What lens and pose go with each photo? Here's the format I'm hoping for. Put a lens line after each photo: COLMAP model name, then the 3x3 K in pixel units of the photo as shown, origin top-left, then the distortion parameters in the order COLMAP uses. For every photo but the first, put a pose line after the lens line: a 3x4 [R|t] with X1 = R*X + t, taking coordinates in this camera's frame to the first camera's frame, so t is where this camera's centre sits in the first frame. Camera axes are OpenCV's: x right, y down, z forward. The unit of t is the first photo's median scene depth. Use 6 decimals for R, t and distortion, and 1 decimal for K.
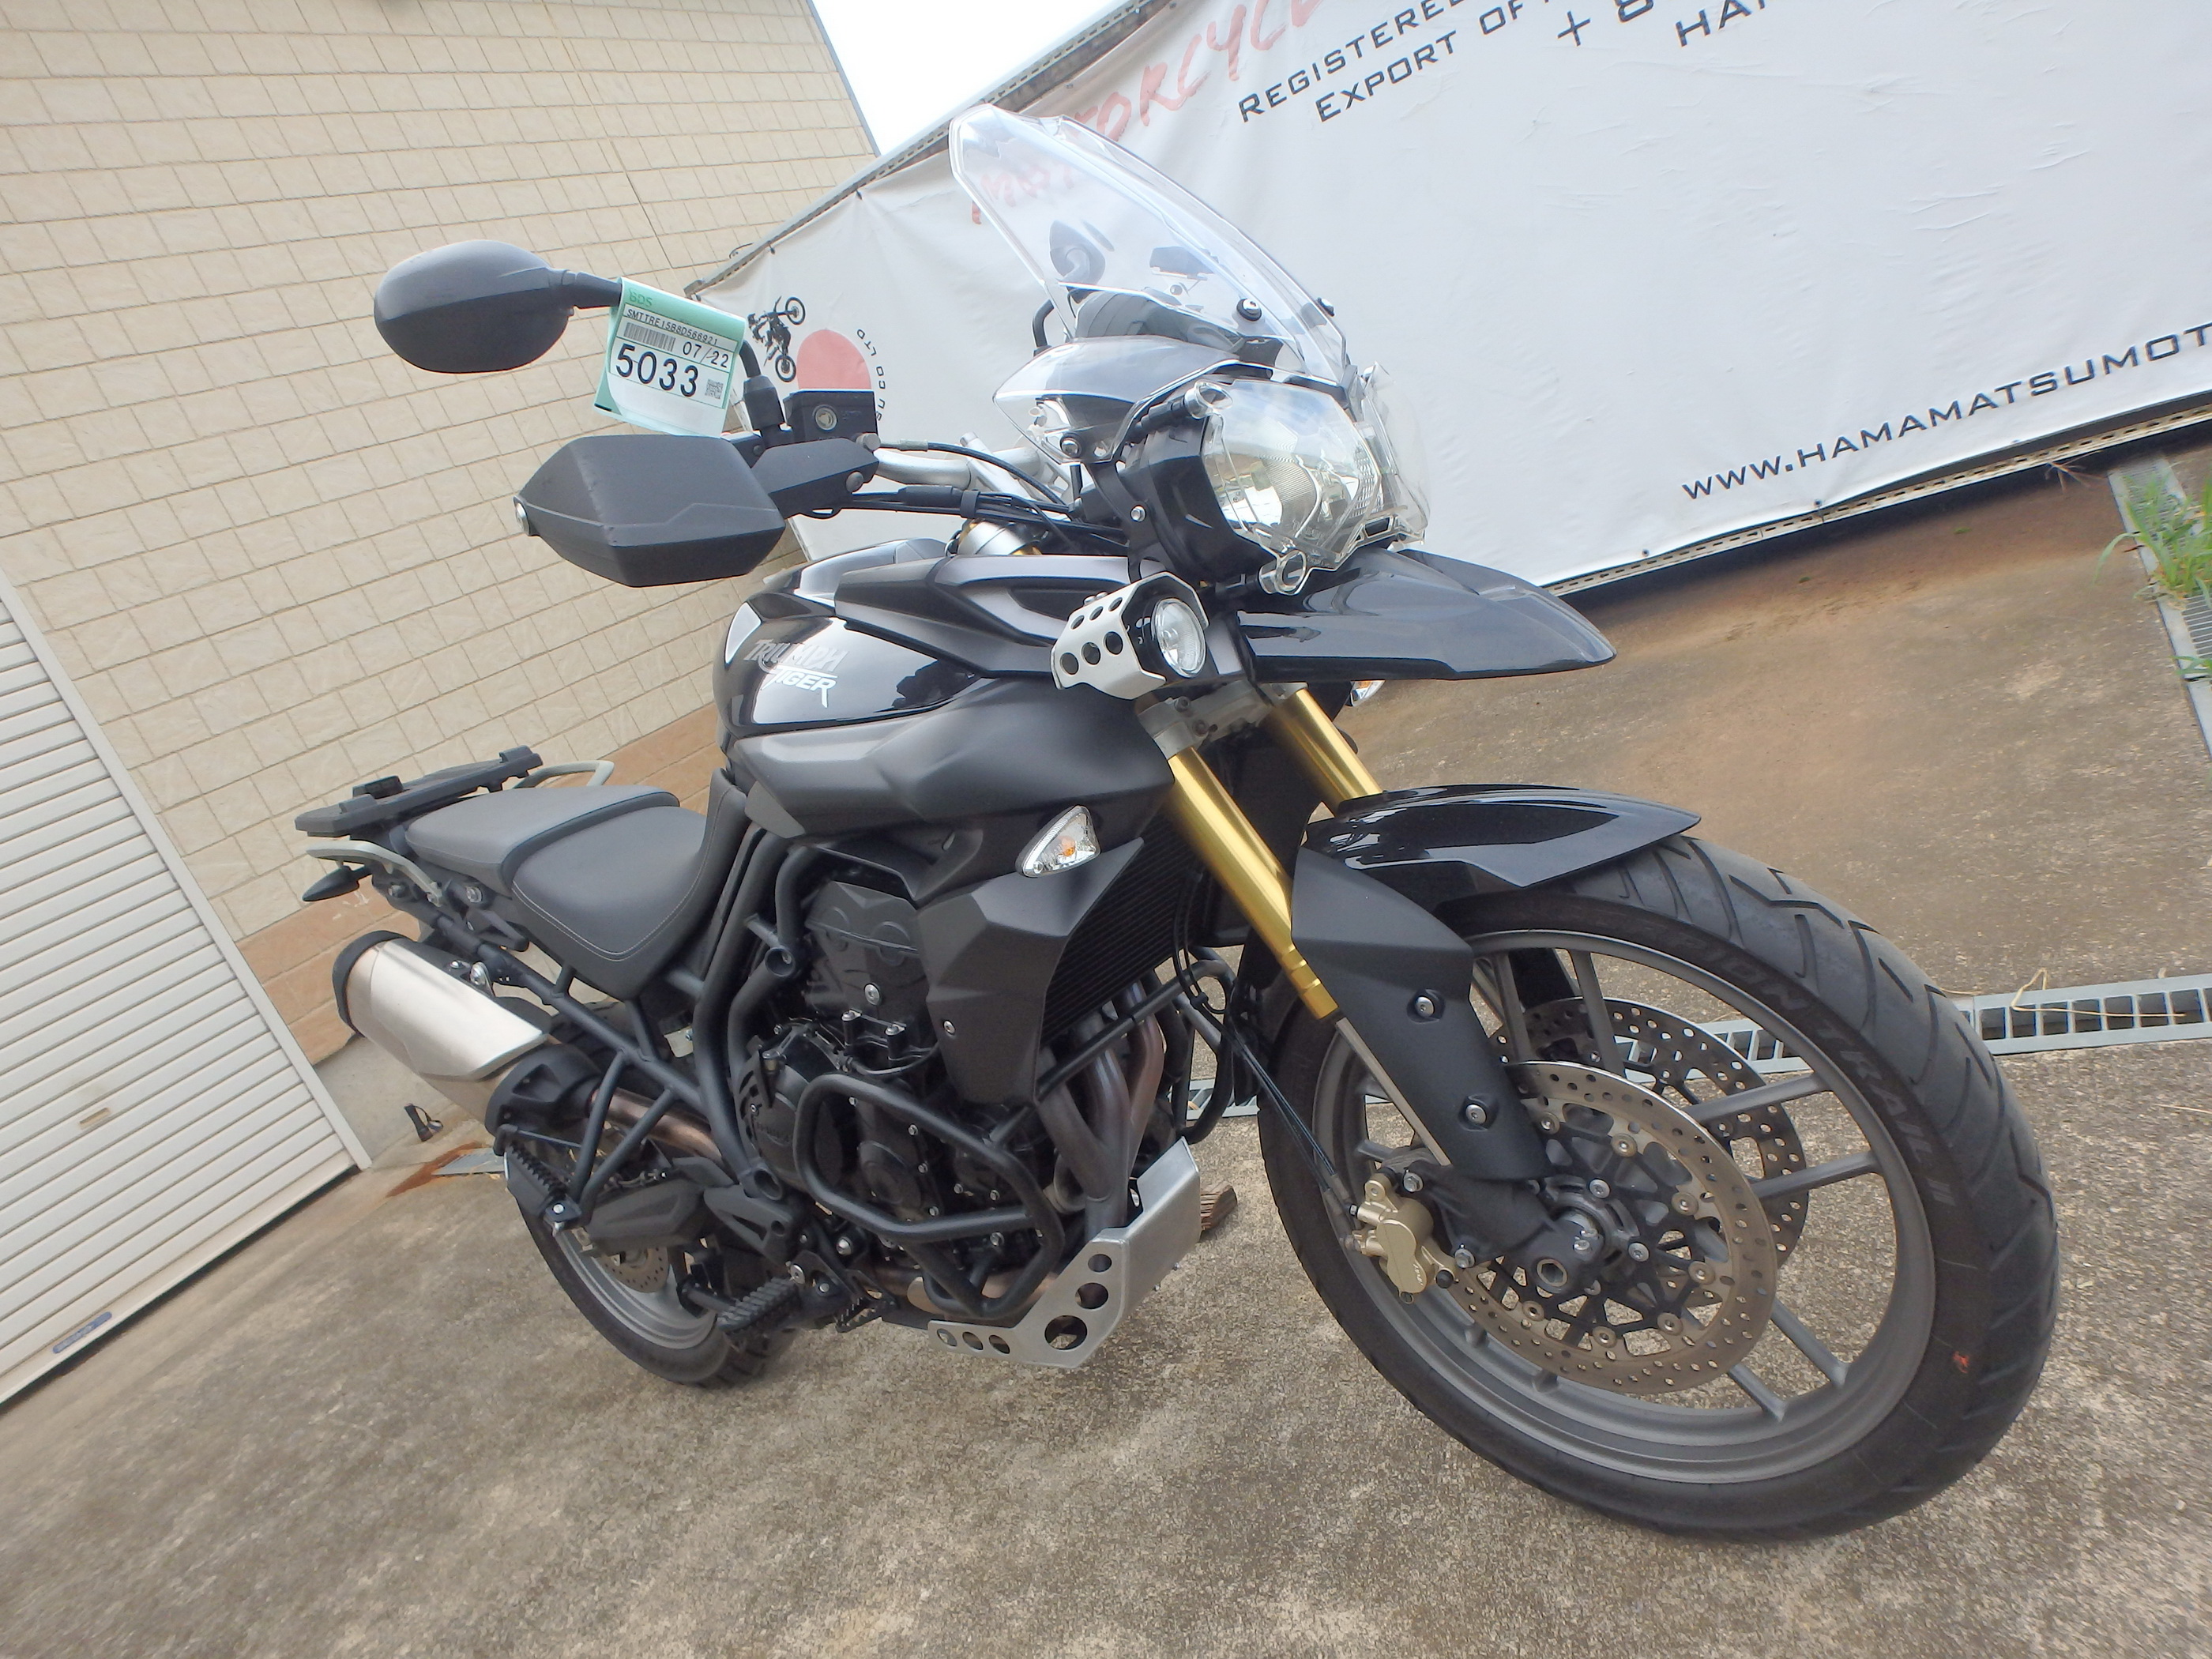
lens RADIAL K [[1365.0, 0, 1122.8], [0, 1365.0, 846.1], [0, 0, 1]] dist [-0.045739, 0.009665]
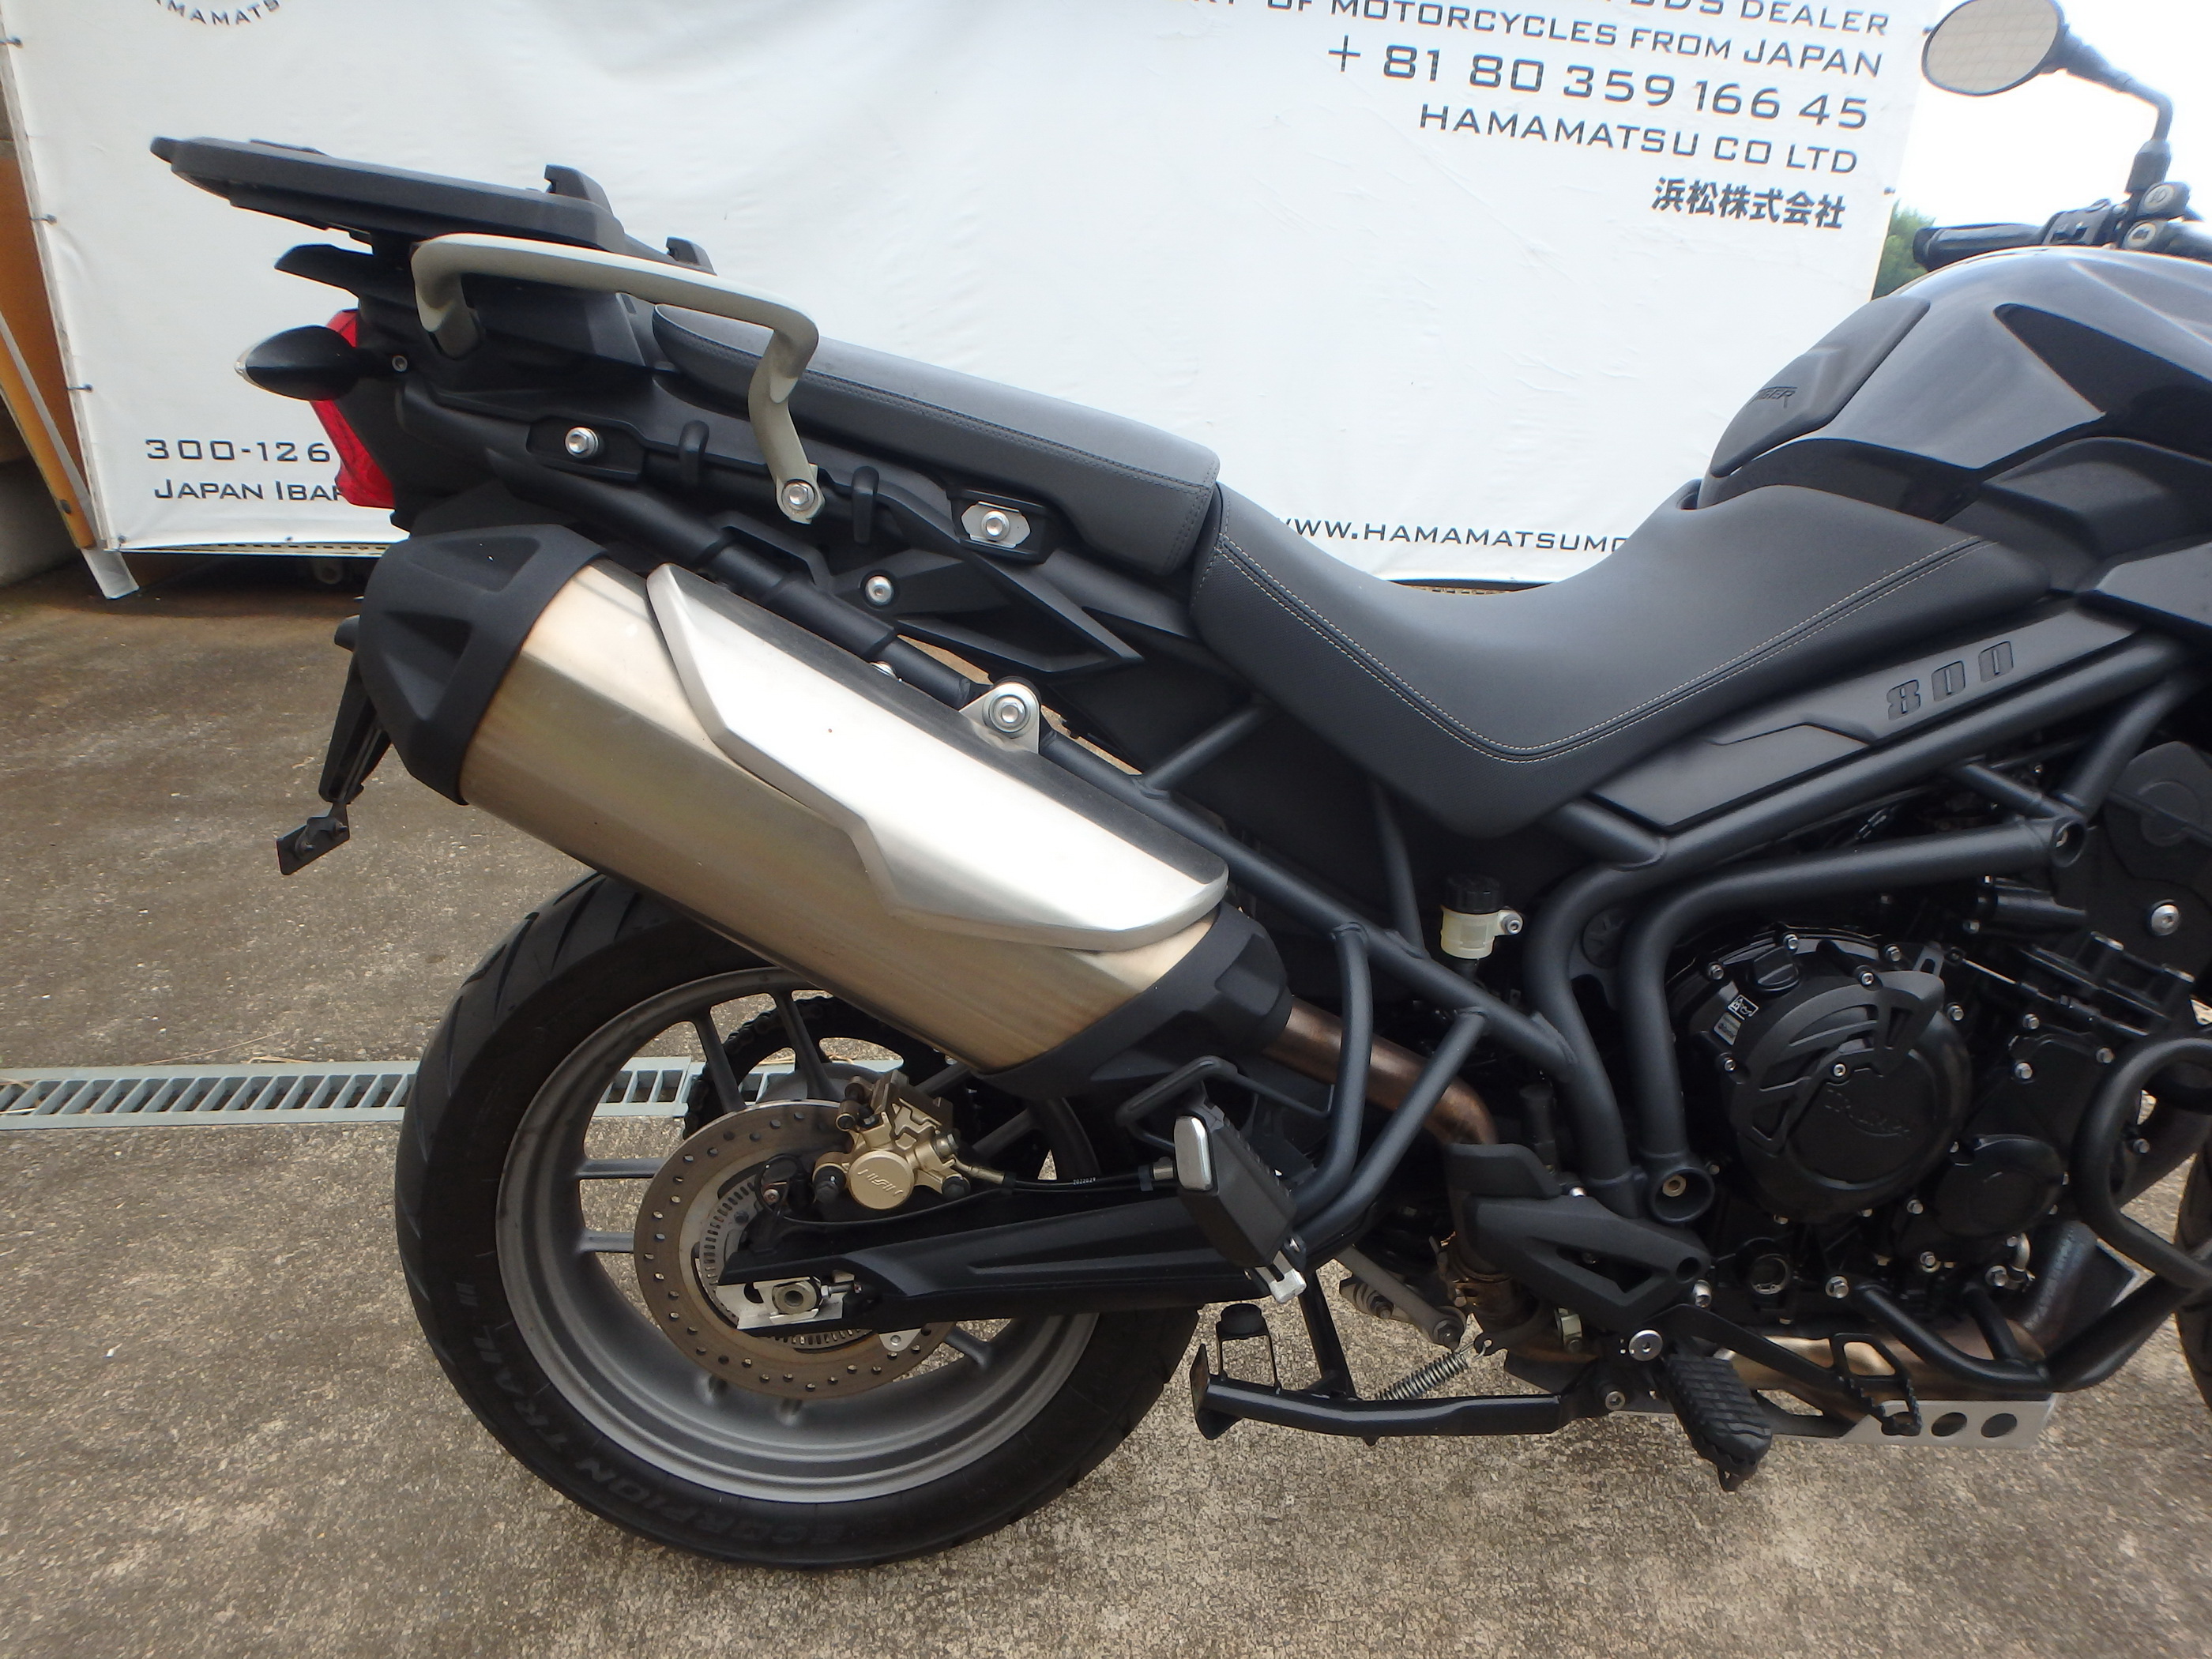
lens RADIAL K [[1365.0, 0, 1120.6], [0, 1365.0, 846.7], [0, 0, 1]] dist [-0.045739, 0.009665]
pose [[0.706813, 0.174468, 0.685548, -0.812938], [-0.179410, 0.981635, -0.064845, 0.167603], [-0.684272, -0.077161, 0.725134, 0.705175]]
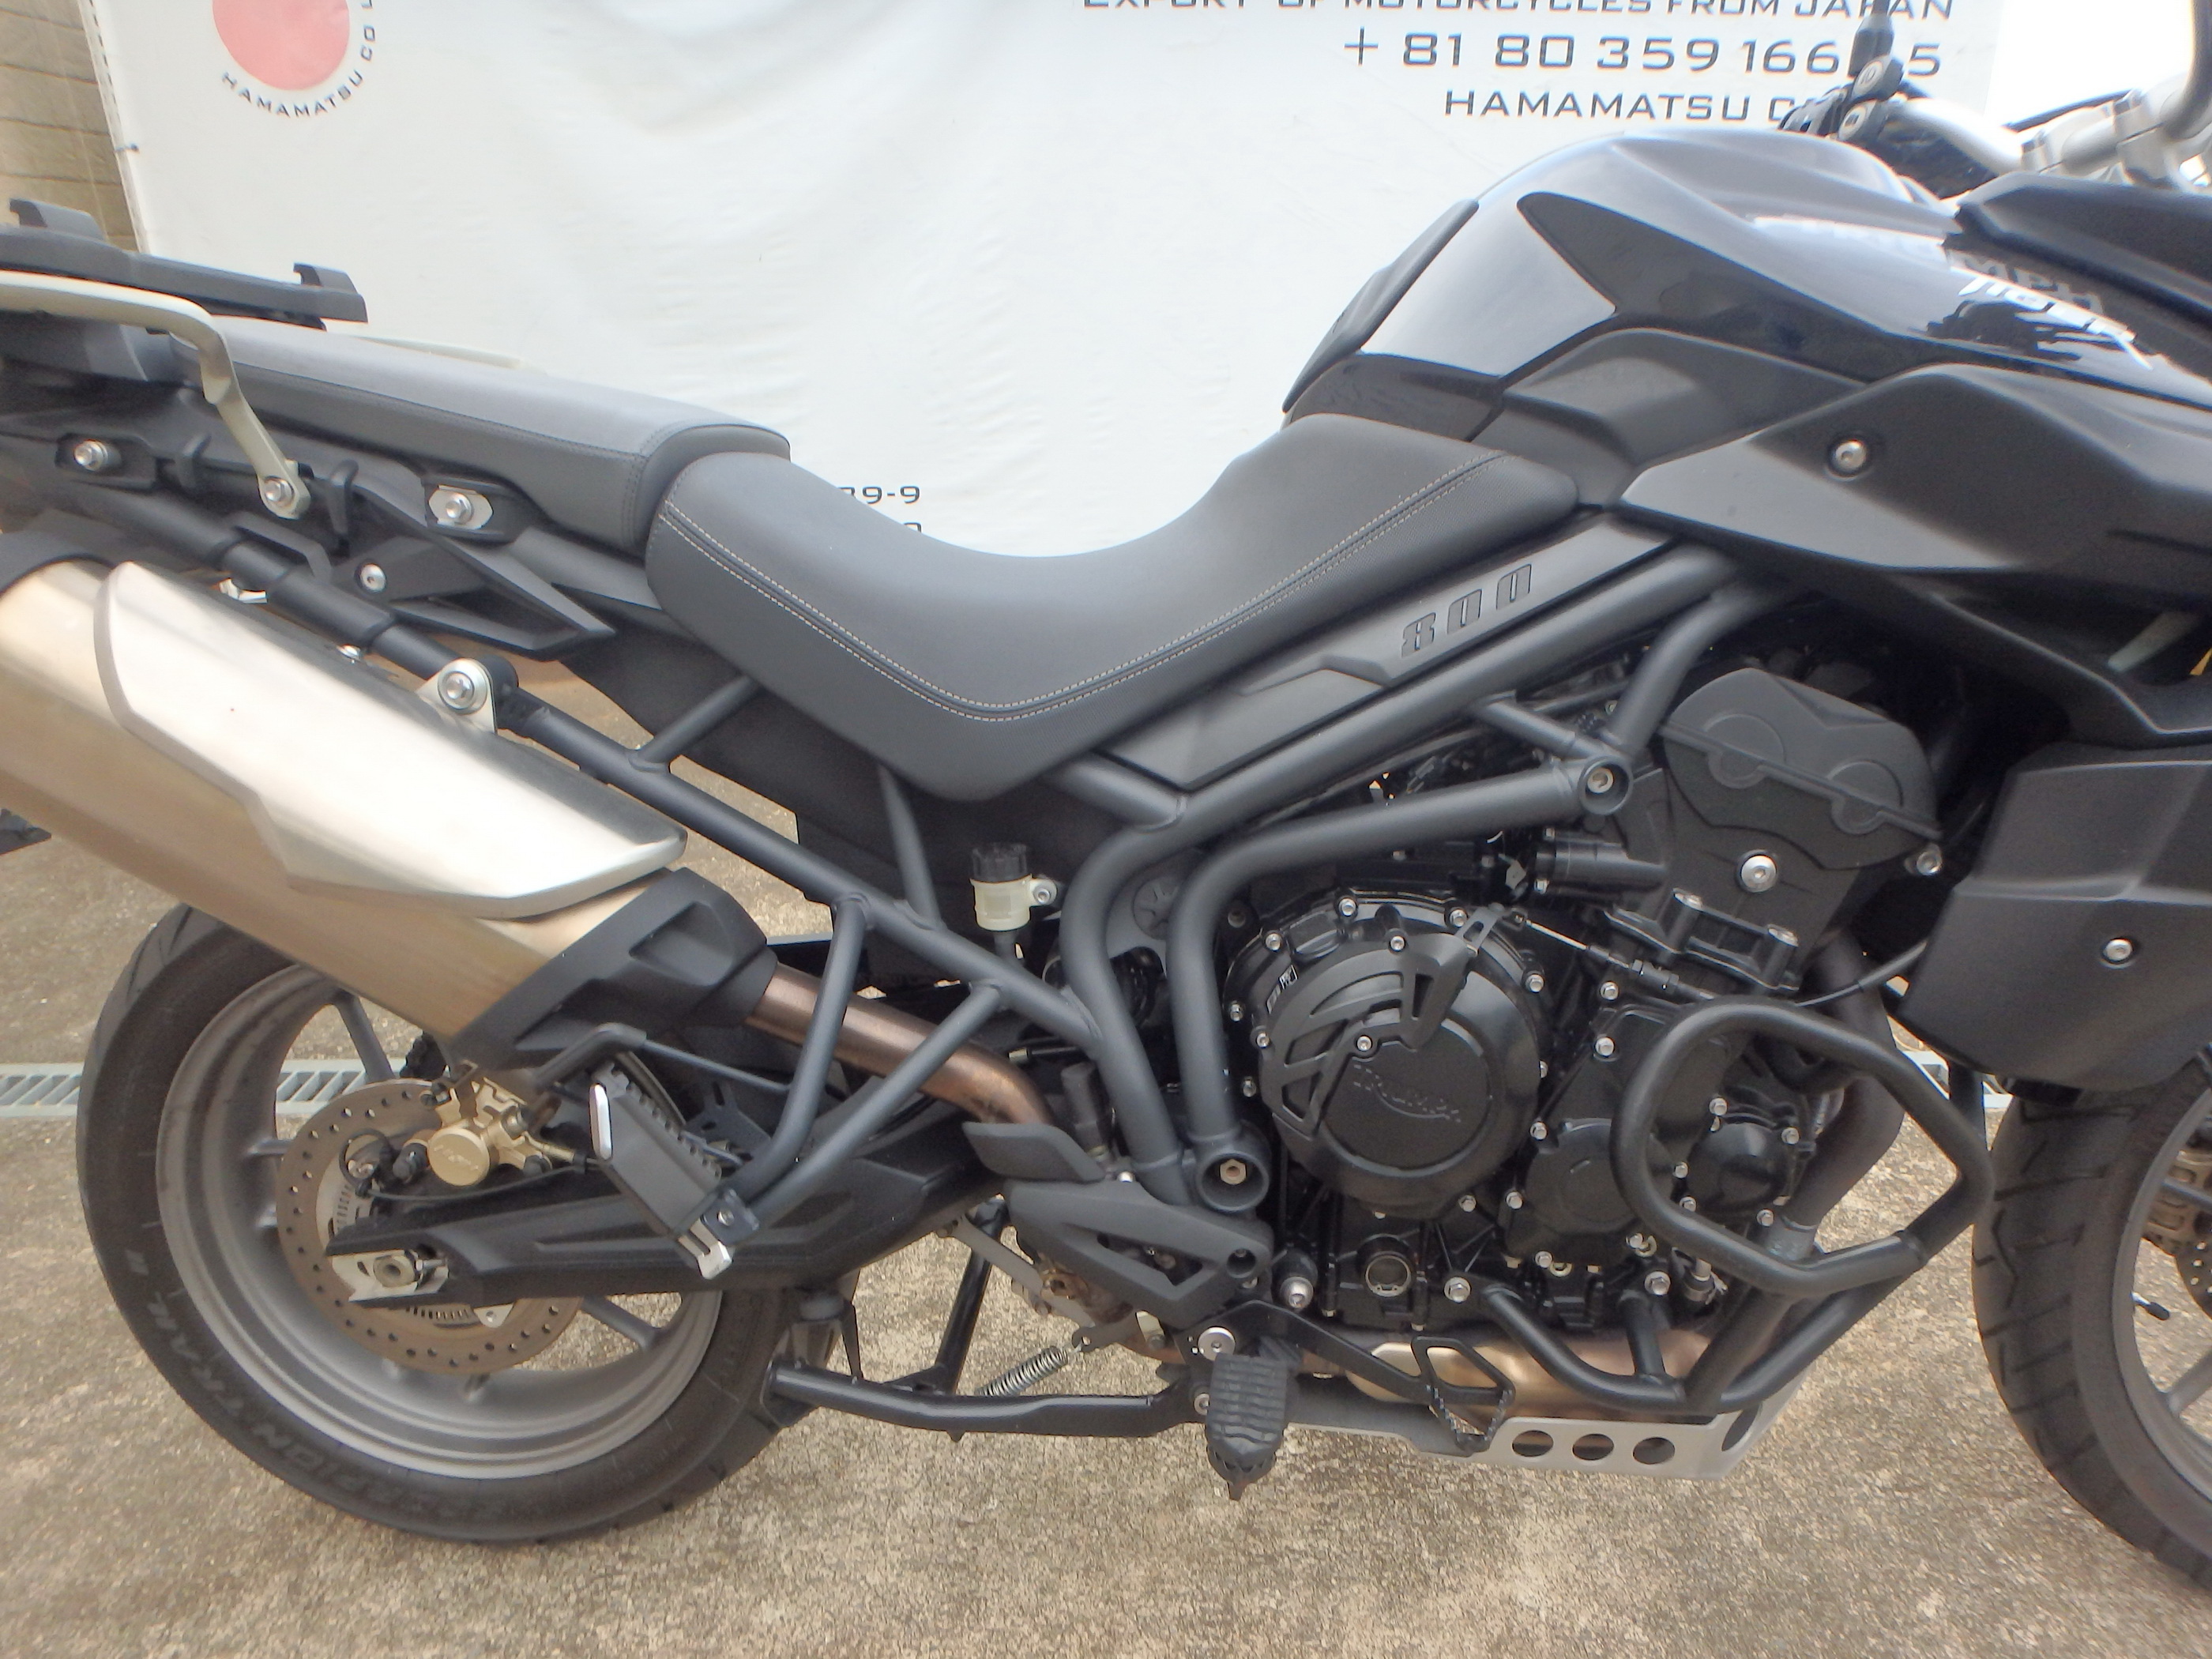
lens RADIAL K [[1365.0, 0, 1135.5], [0, 1365.0, 857.8], [0, 0, 1]] dist [-0.045739, 0.009665]
pose [[0.792391, 0.169371, 0.586028, -0.600158], [-0.169719, 0.983962, -0.054897, 0.143669], [-0.585928, -0.055960, 0.808429, 0.549367]]
